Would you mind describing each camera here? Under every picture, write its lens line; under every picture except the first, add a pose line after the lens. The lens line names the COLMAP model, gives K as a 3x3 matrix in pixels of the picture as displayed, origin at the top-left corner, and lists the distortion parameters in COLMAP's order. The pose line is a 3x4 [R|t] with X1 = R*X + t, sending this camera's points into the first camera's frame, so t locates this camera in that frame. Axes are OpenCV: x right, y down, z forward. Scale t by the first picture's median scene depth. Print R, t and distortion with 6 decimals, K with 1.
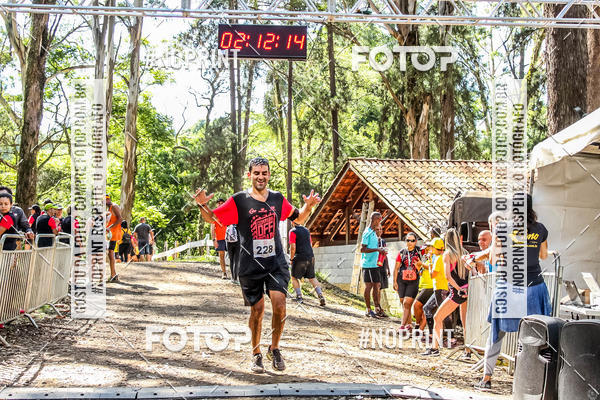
lens RADIAL K [[1173.1, 0, 301.4], [0, 1173.1, 190.7], [0, 0, 1]] dist [0.115058, 0.000000]
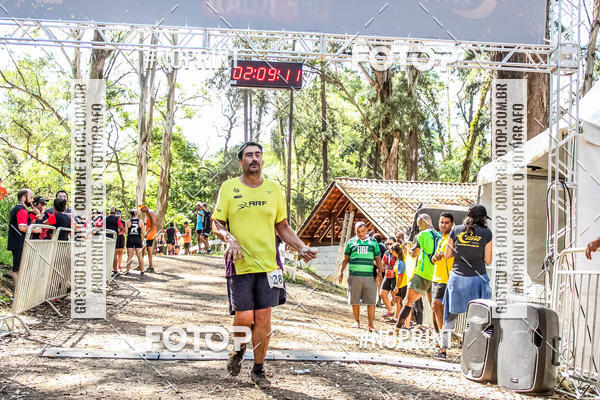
lens RADIAL K [[1068.1, 0, 286.3], [0, 1068.1, 130.2], [0, 0, 1]] dist [0.096752, 0.000000]
pose [[0.999689, 0.024794, 0.002594, -0.017397], [-0.024755, 0.999590, -0.014389, -0.063279], [-0.002950, 0.014320, 0.999893, -0.168163]]
